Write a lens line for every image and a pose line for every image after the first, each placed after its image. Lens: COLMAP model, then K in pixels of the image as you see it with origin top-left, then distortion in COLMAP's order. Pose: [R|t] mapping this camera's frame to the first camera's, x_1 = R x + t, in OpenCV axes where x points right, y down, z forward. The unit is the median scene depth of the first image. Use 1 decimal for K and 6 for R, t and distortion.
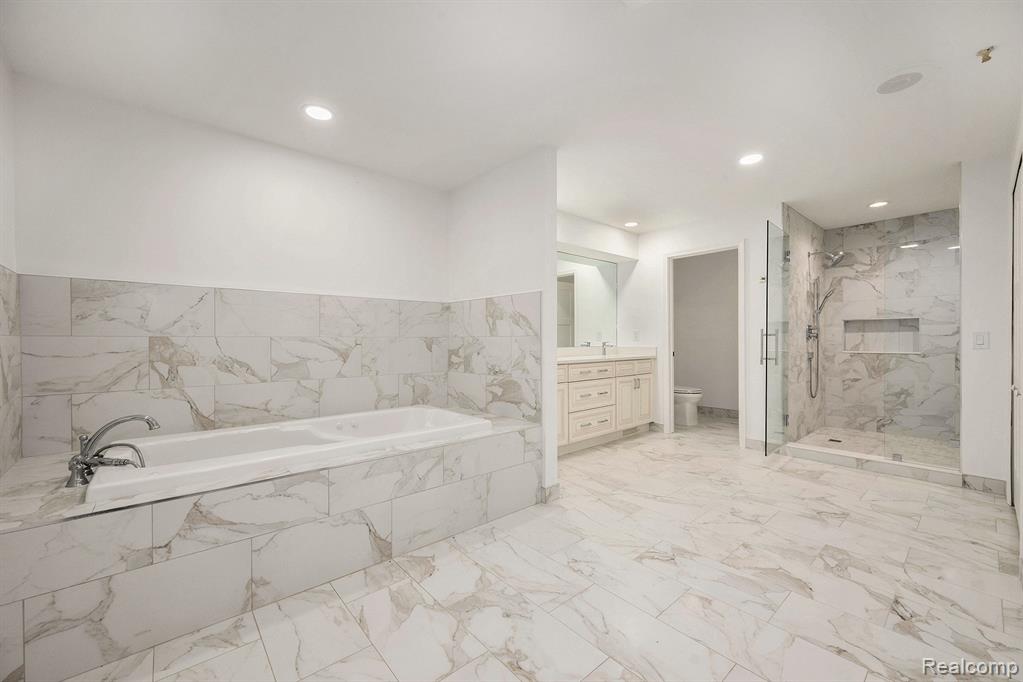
lens RADIAL K [[402.2, 0, 514.3], [0, 402.2, 340.6], [0, 0, 1]] dist [-0.000862, 0.000138]
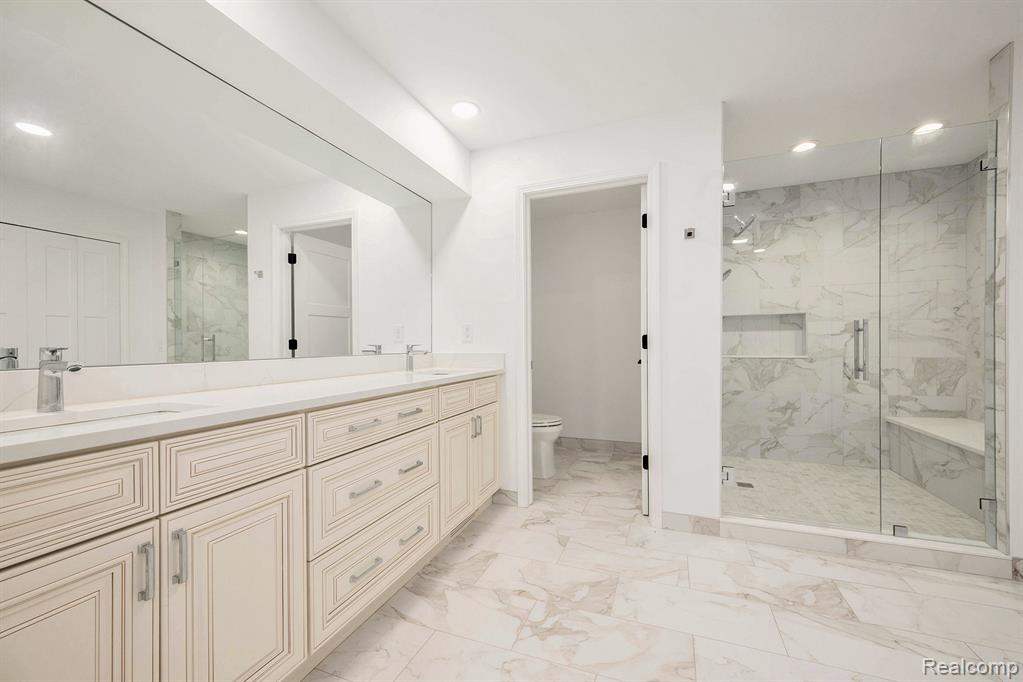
lens RADIAL K [[402.2, 0, 515.5], [0, 402.2, 342.8], [0, 0, 1]] dist [-0.000862, 0.000138]
pose [[0.877770, -0.000472, 0.479083, 0.110617], [0.003406, 0.999980, -0.005255, 0.005060], [-0.479071, 0.006245, 0.877754, 0.555179]]
